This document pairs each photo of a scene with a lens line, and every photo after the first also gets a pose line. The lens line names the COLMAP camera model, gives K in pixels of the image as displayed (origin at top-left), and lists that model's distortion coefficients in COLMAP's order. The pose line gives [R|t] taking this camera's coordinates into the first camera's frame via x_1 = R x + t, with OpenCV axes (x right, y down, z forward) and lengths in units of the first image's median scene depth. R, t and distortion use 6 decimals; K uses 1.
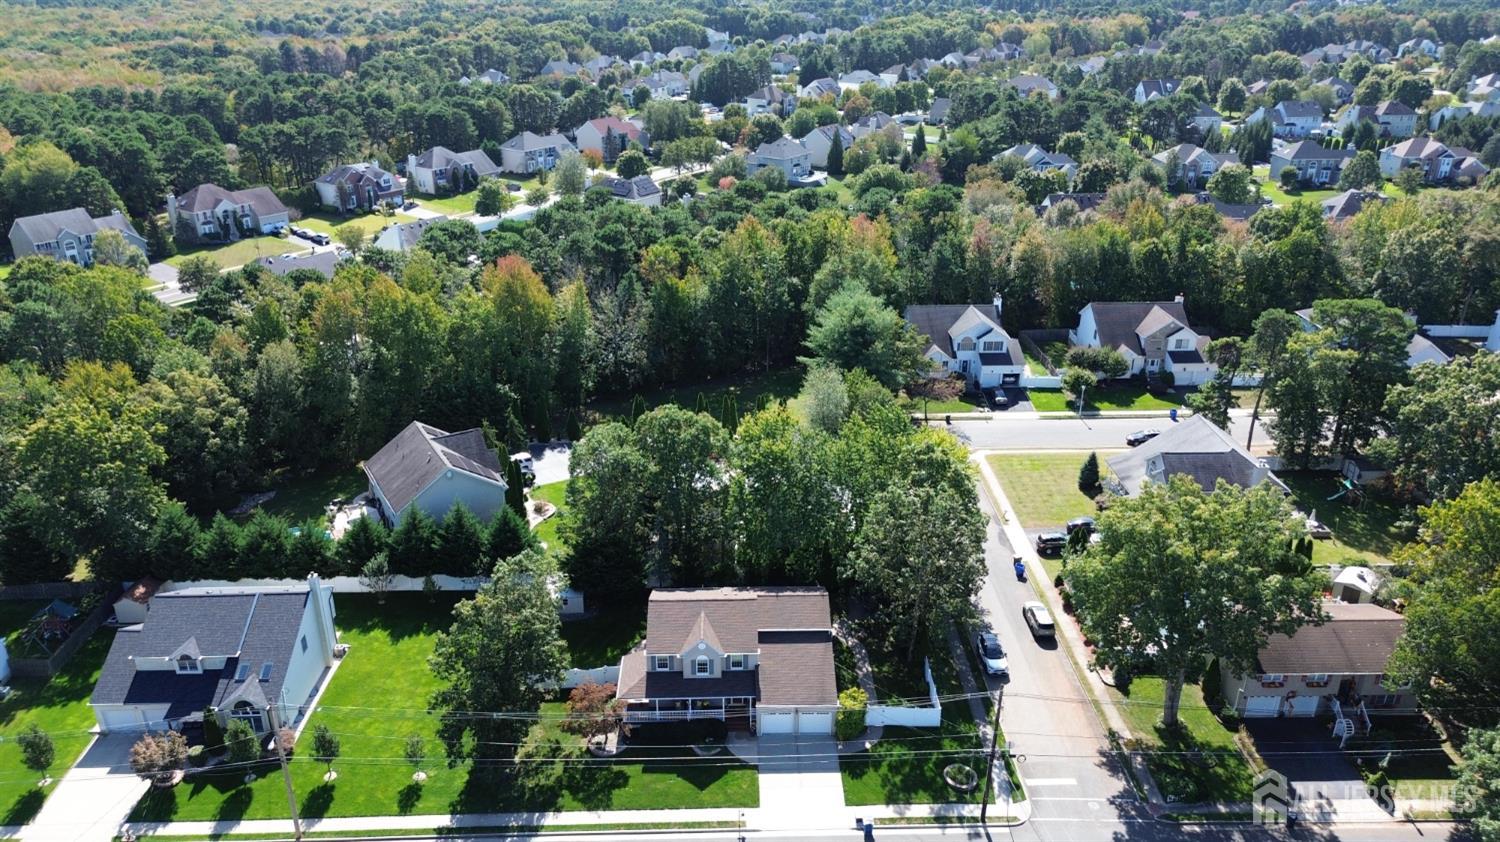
lens RADIAL K [[1061.5, 0, 747.8], [0, 1061.5, 420.4], [0, 0, 1]] dist [0.068724, -0.064084]
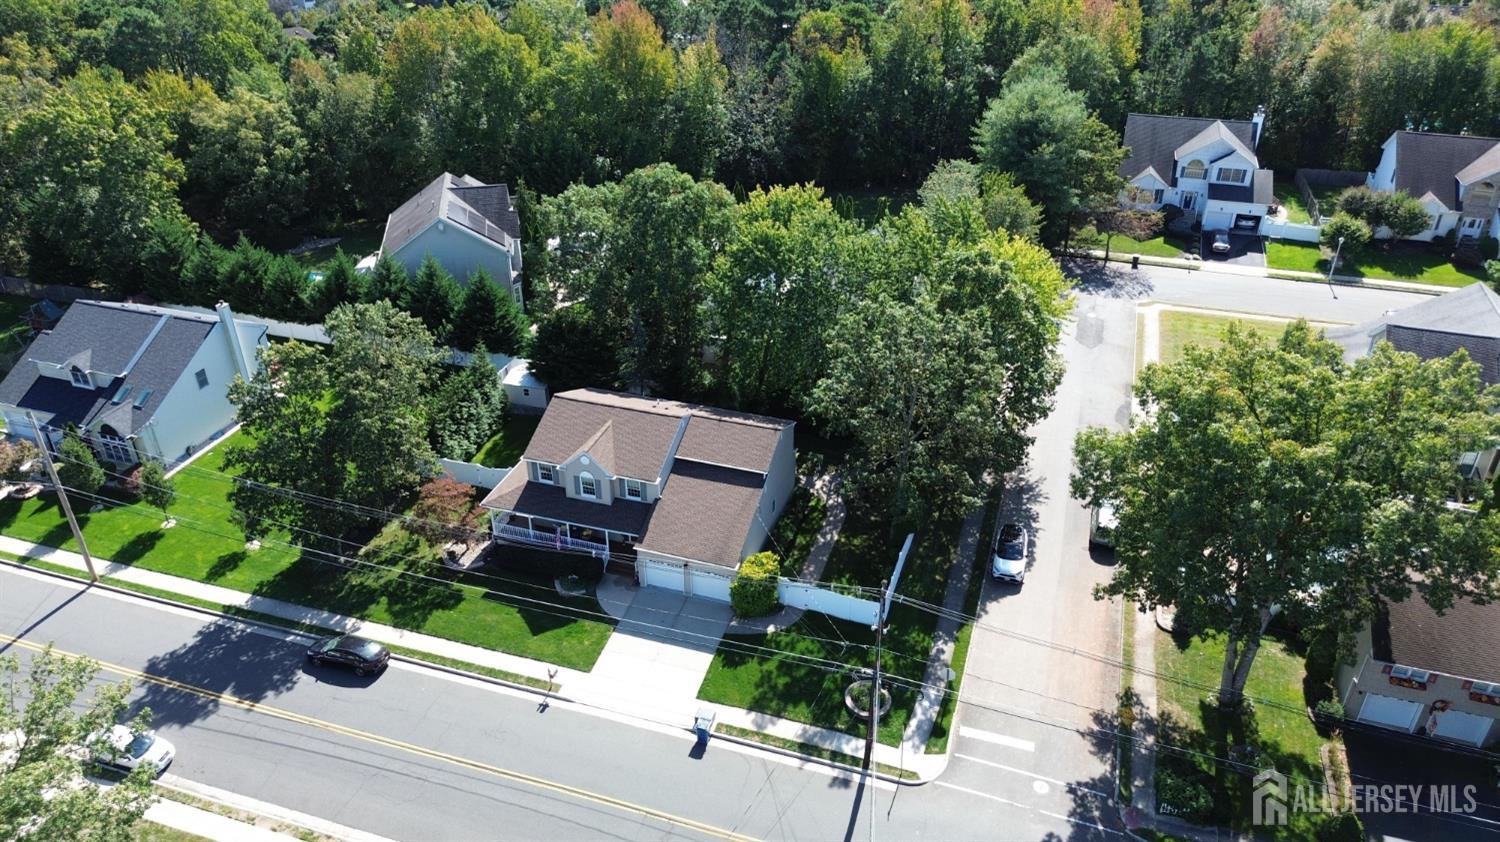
lens RADIAL K [[1054.3, 0, 746.4], [0, 1054.3, 422.4], [0, 0, 1]] dist [0.094060, -0.107328]
pose [[0.943509, 0.169404, -0.284770, 0.253289], [-0.130138, 0.979822, 0.151701, 0.048984], [0.304722, -0.106072, 0.946516, 0.284944]]
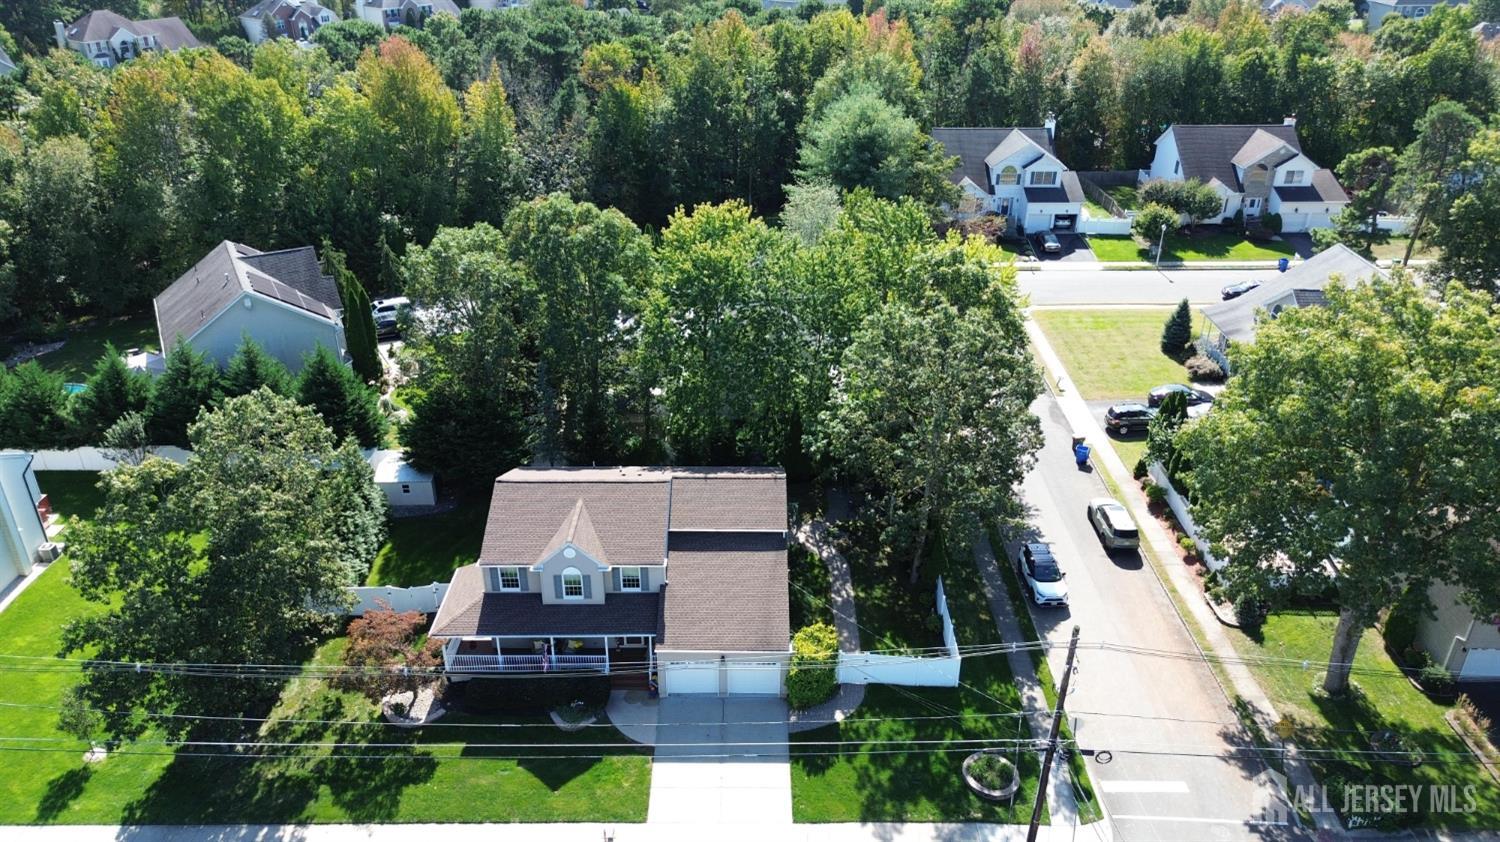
lens RADIAL K [[1061.5, 0, 747.8], [0, 1061.5, 420.4], [0, 0, 1]] dist [0.068724, -0.064084]
pose [[0.999635, 0.013800, -0.023224, 0.064991], [-0.012082, 0.997293, 0.072536, 0.082471], [0.024162, -0.072229, 0.997095, 0.362718]]
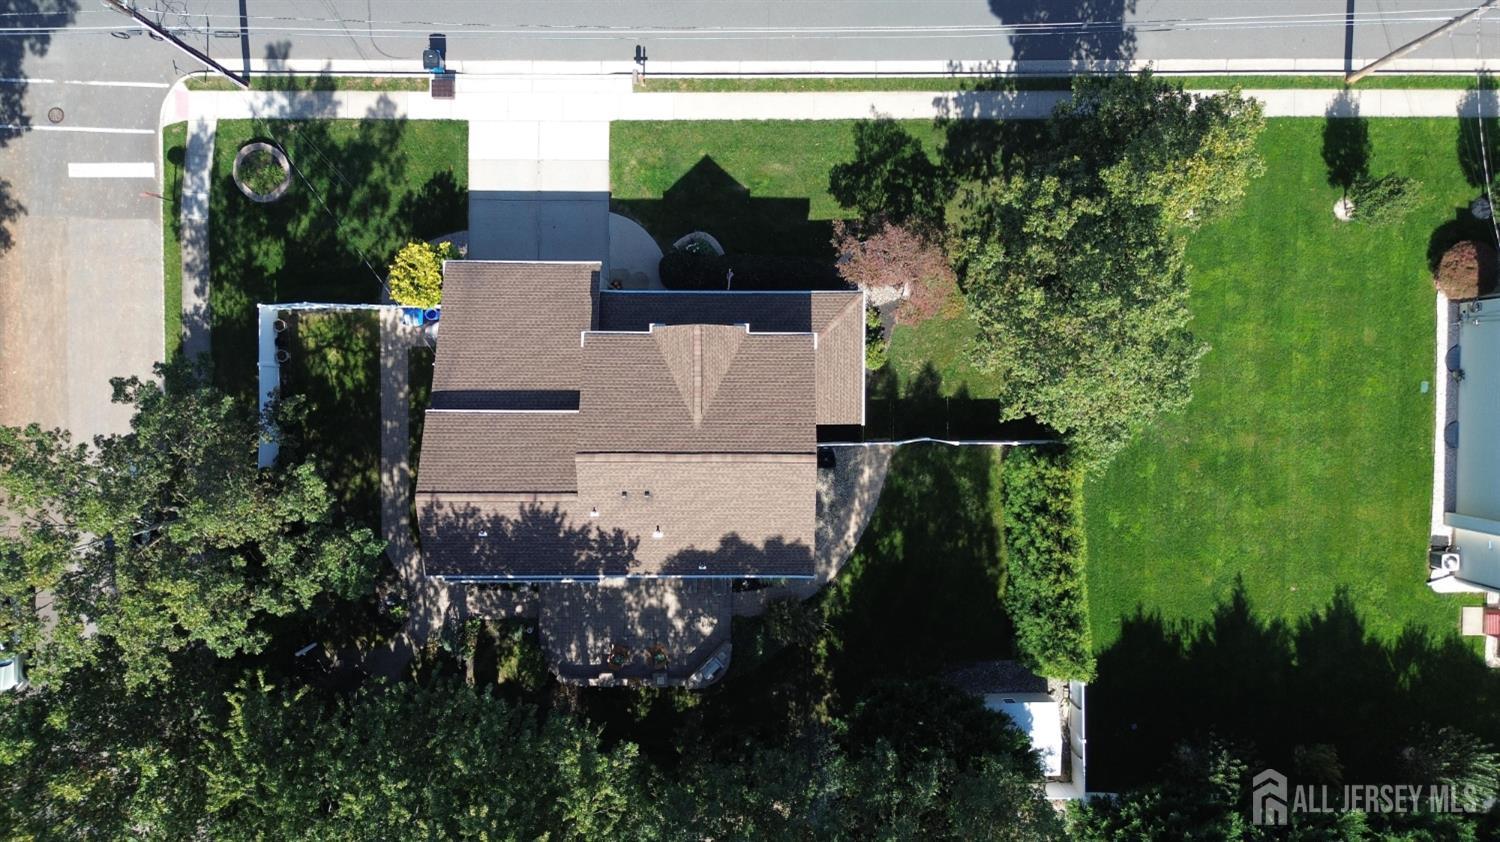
lens RADIAL K [[1061.5, 0, 747.8], [0, 1061.5, 420.4], [0, 0, 1]] dist [0.068724, -0.064084]
pose [[-0.999716, -0.022691, 0.007300, -0.062994], [0.016138, -0.418948, 0.907867, -0.219399], [-0.017542, 0.907727, 0.419195, 0.755882]]
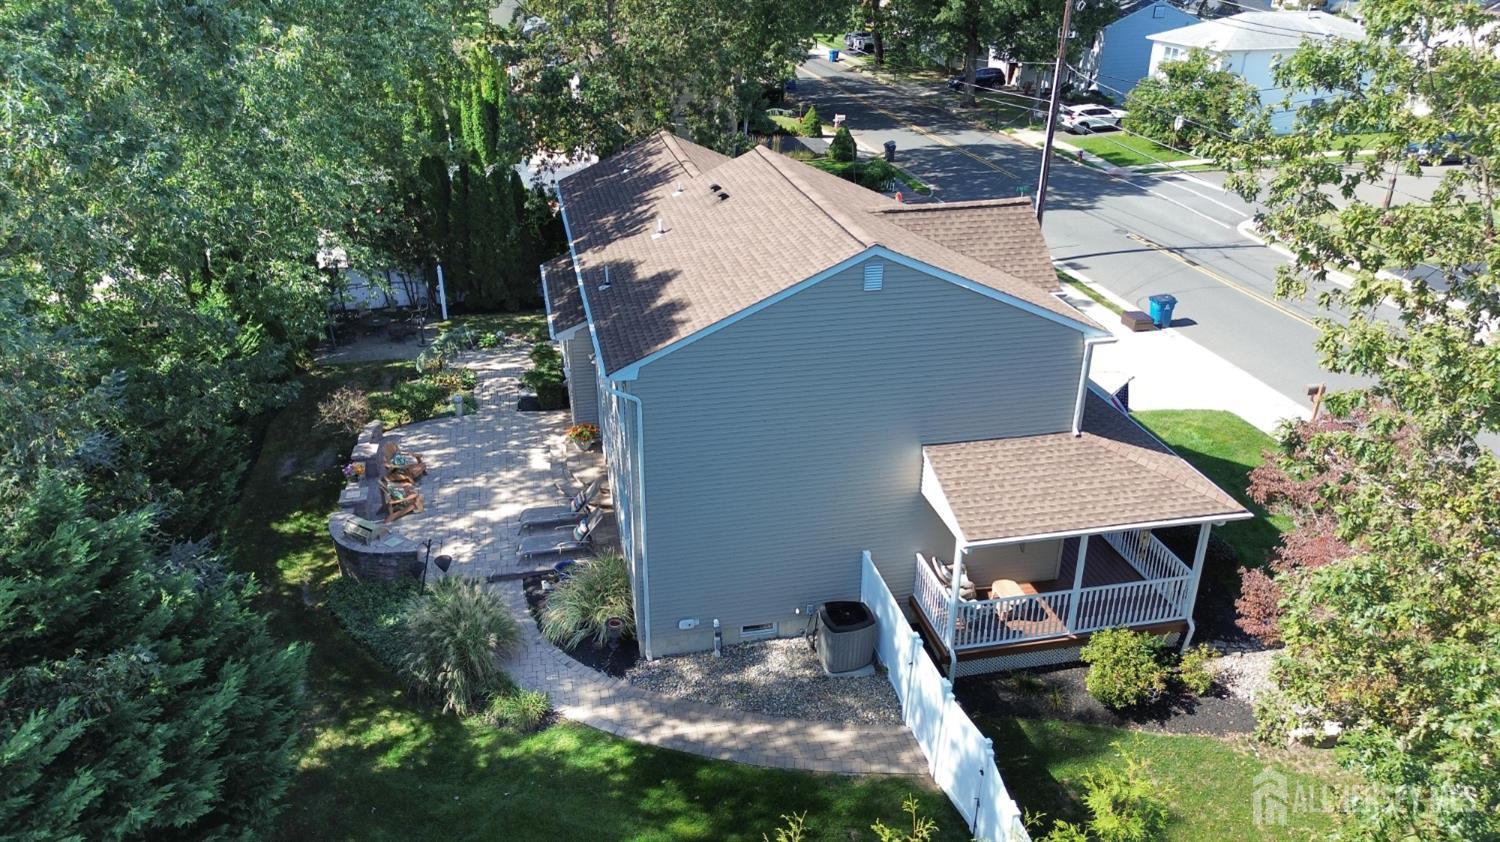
lens RADIAL K [[1061.5, 0, 747.8], [0, 1061.5, 420.4], [0, 0, 1]] dist [0.068724, -0.064084]
pose [[-0.192290, -0.415471, 0.889049, -0.271006], [0.384843, 0.801459, 0.457775, 0.087135], [-0.902729, 0.430170, 0.005779, 0.981392]]
